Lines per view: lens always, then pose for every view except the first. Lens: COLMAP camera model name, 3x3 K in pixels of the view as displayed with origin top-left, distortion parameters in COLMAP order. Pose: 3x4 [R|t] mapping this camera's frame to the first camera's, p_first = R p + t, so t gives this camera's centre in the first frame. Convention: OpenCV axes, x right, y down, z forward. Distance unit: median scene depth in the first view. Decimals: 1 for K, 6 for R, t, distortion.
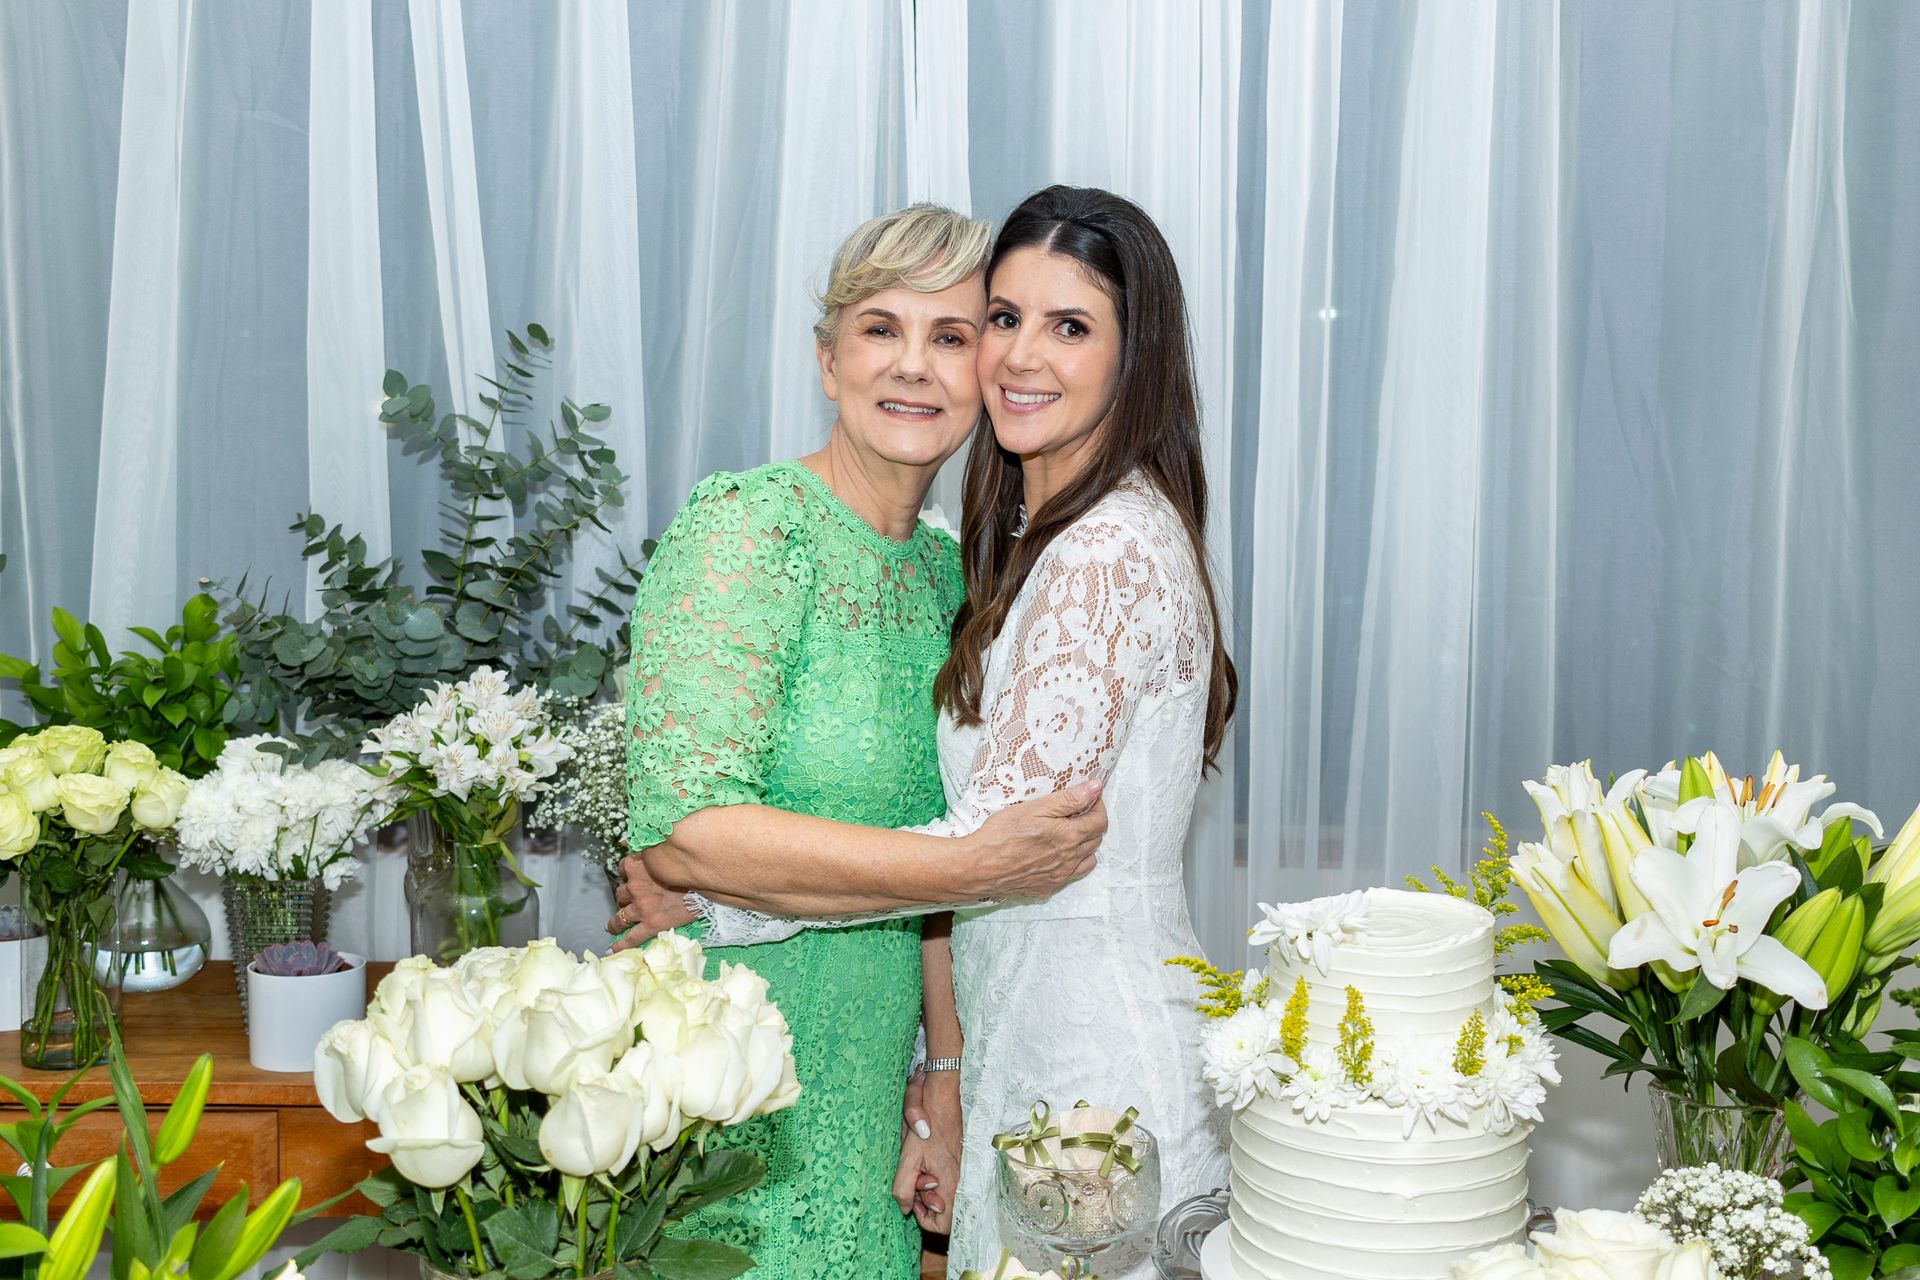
lens RADIAL K [[2111.4, 0, 963.5], [0, 2111.4, 647.5], [0, 0, 1]] dist [-0.014998, 0.000000]
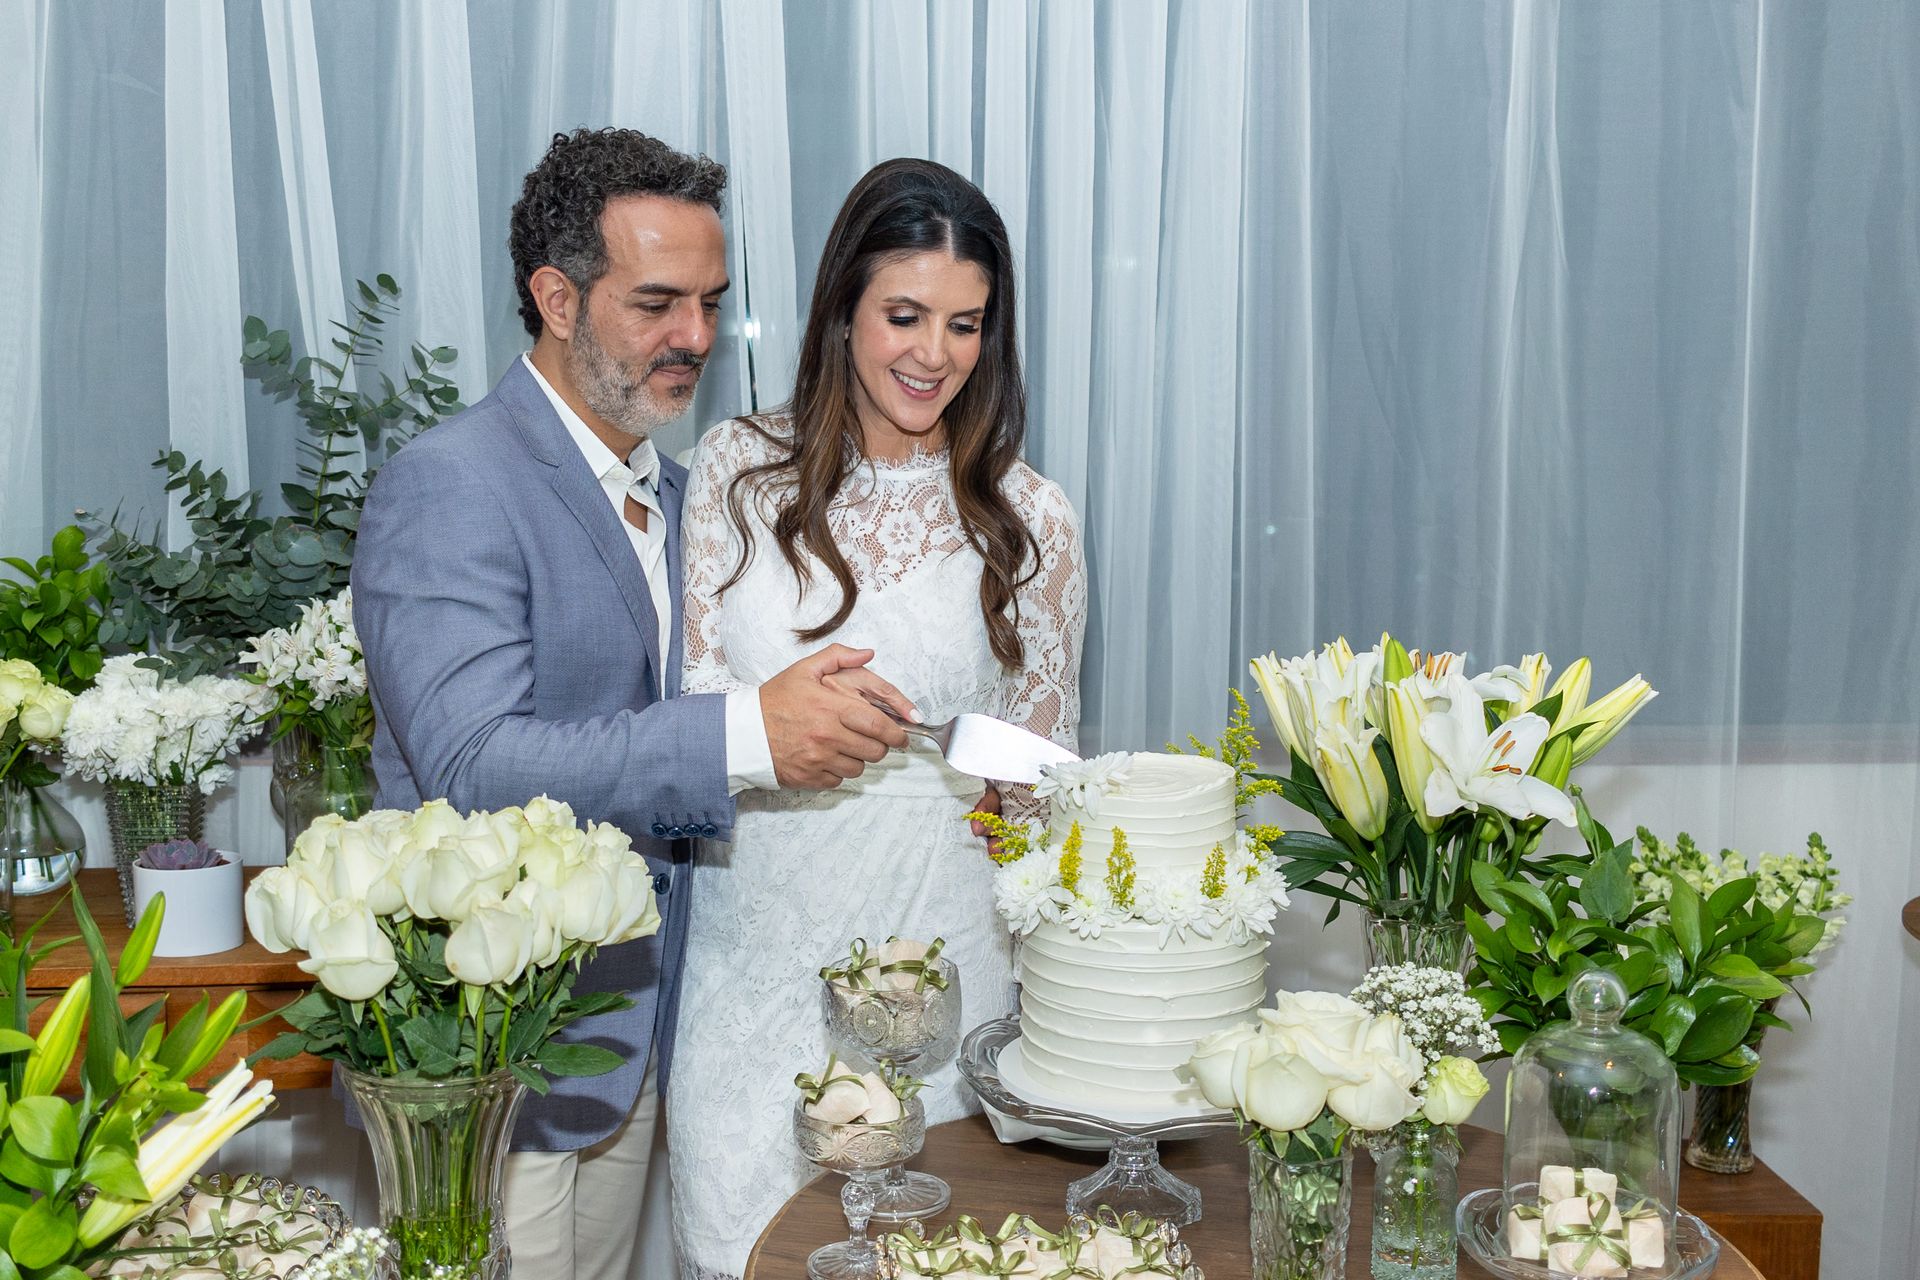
lens RADIAL K [[2111.4, 0, 953.8], [0, 2111.4, 642.8], [0, 0, 1]] dist [-0.014998, 0.000000]
pose [[0.996197, -0.014169, 0.085969, -0.007114], [0.012261, 0.999668, 0.022674, 0.016816], [-0.086262, -0.021533, 0.996040, -0.119913]]
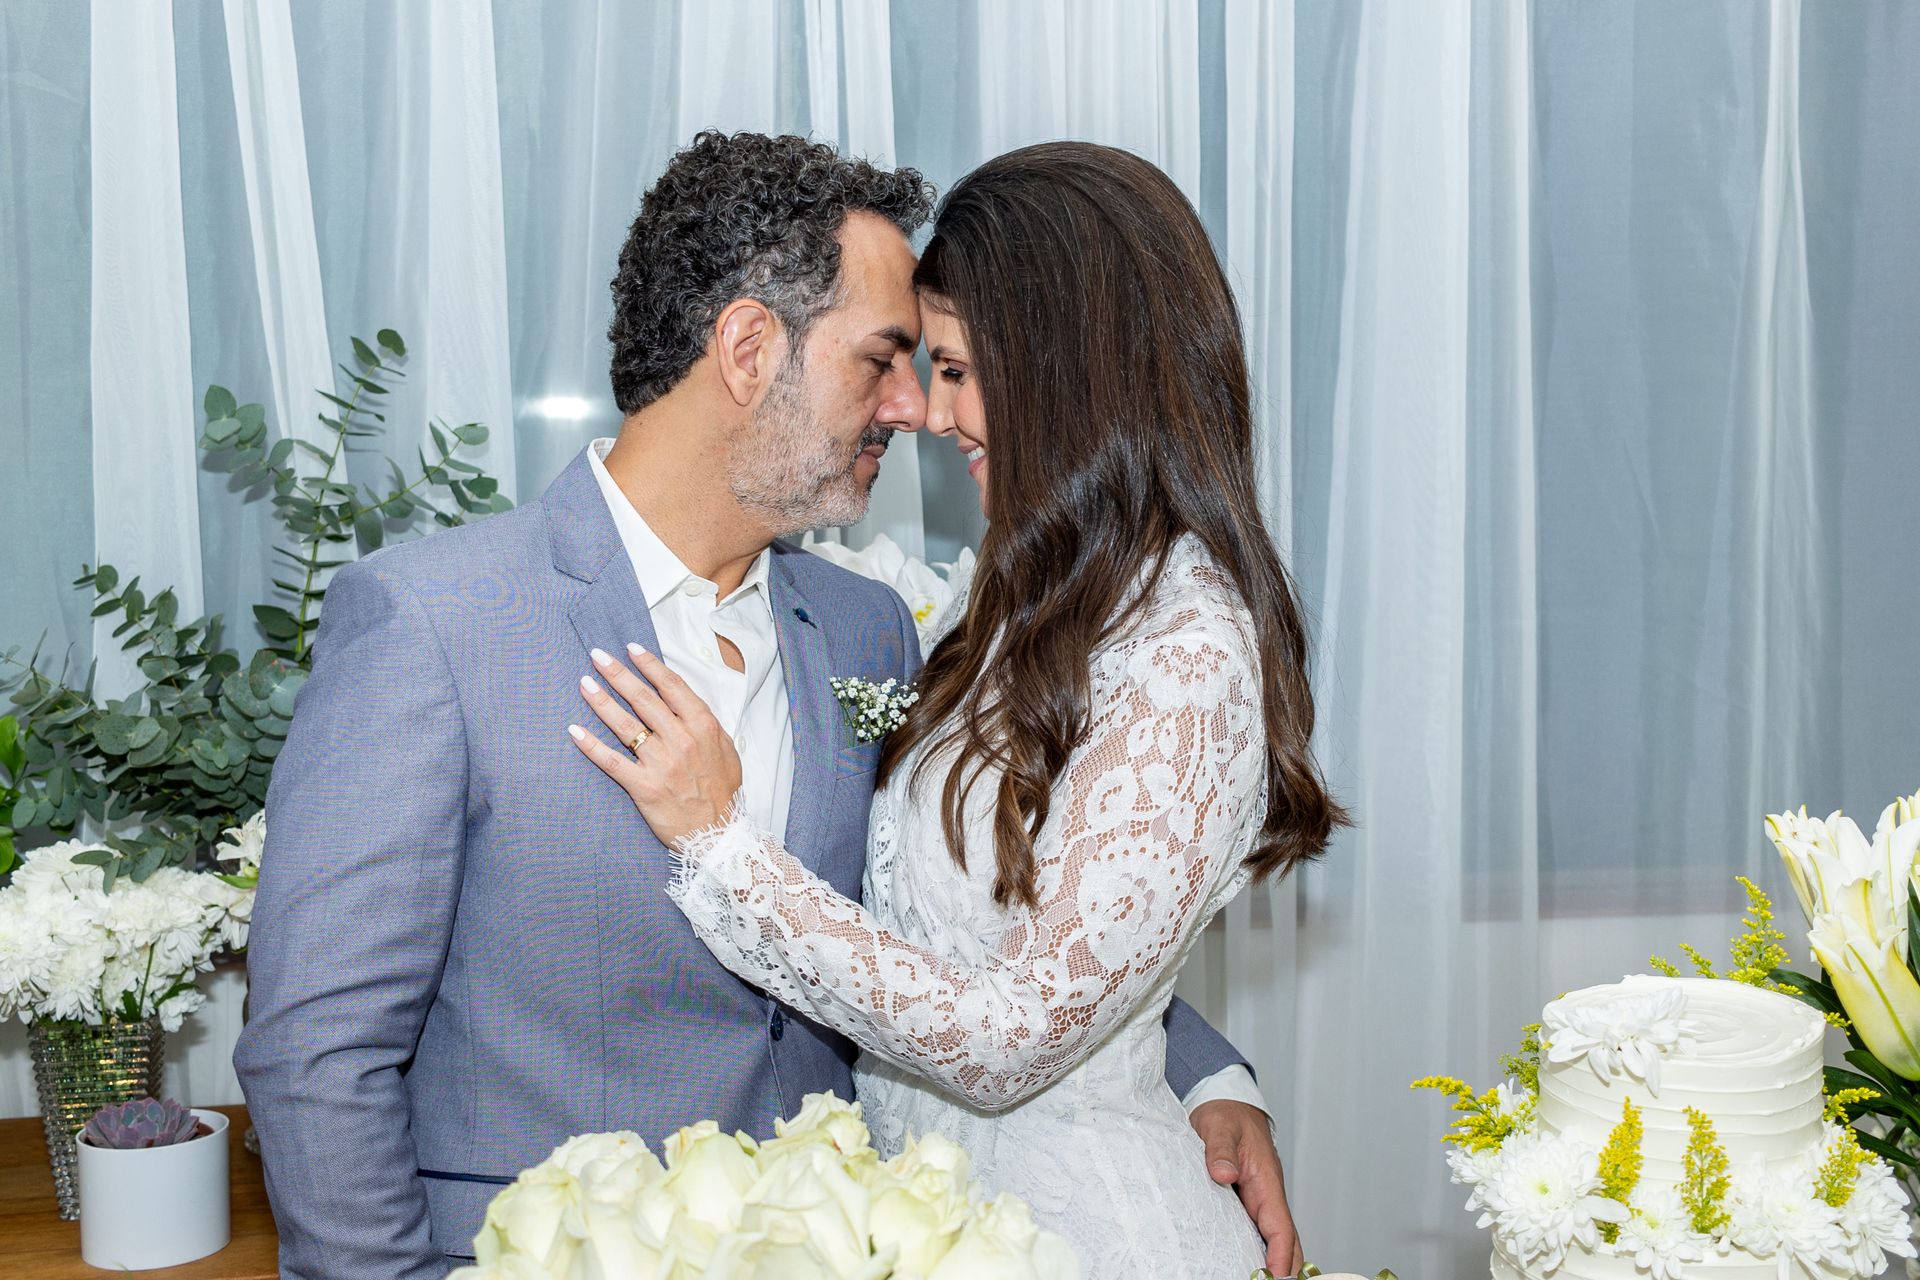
lens RADIAL K [[2111.4, 0, 941.1], [0, 2111.4, 638.5], [0, 0, 1]] dist [-0.014998, 0.000000]
pose [[0.984650, -0.031973, 0.171585, -0.145532], [0.035854, 0.999165, -0.019567, -0.008198], [-0.170816, 0.025419, 0.984975, 0.158894]]
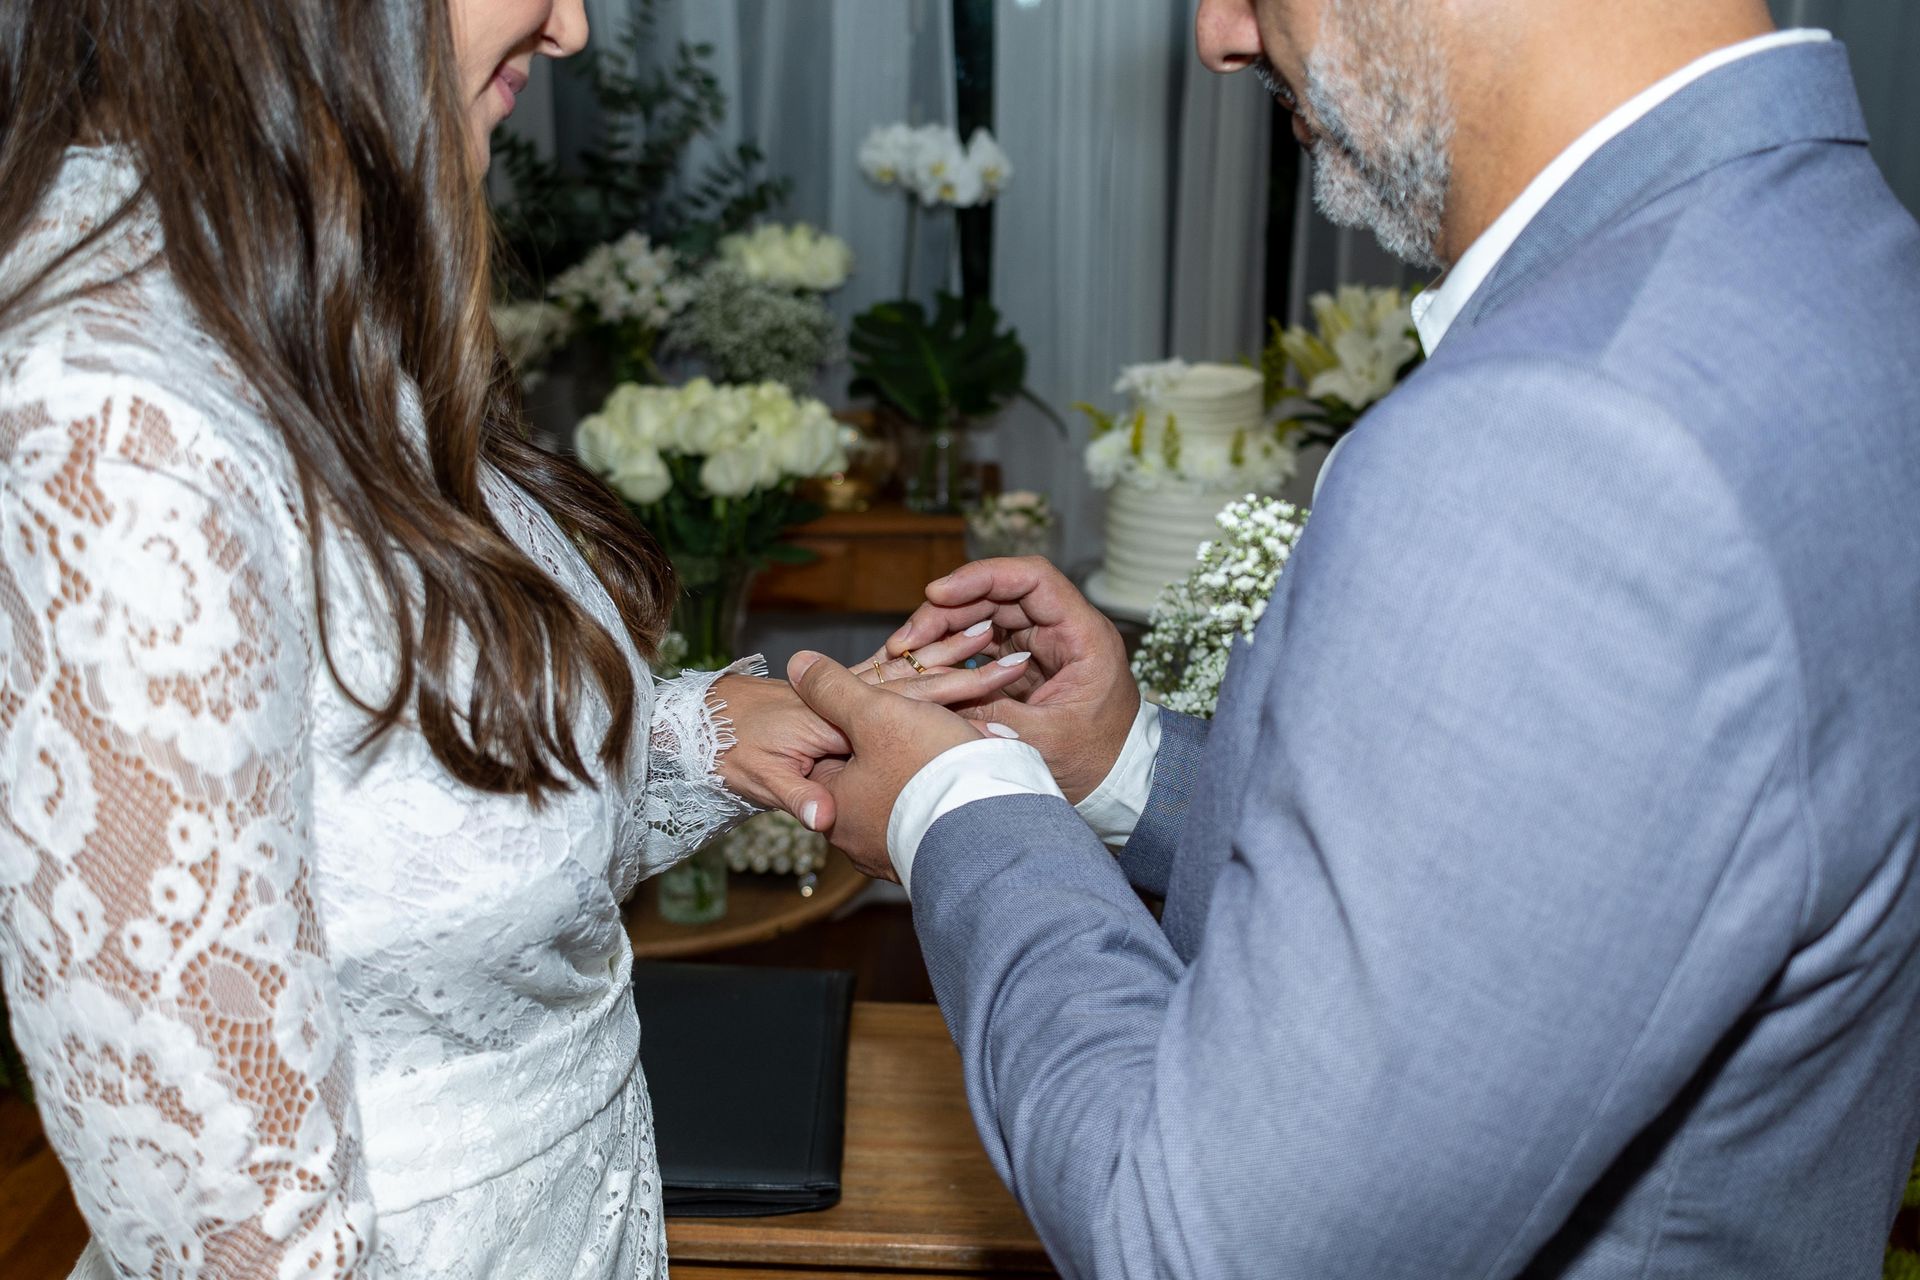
lens RADIAL K [[2111.4, 0, 971.6], [0, 2111.4, 658.9], [0, 0, 1]] dist [-0.014998, 0.000000]
pose [[0.999573, 0.014074, -0.025605, 0.044313], [-0.009183, 0.983264, 0.181955, 0.029665], [0.027737, -0.181642, 0.982974, -0.446524]]
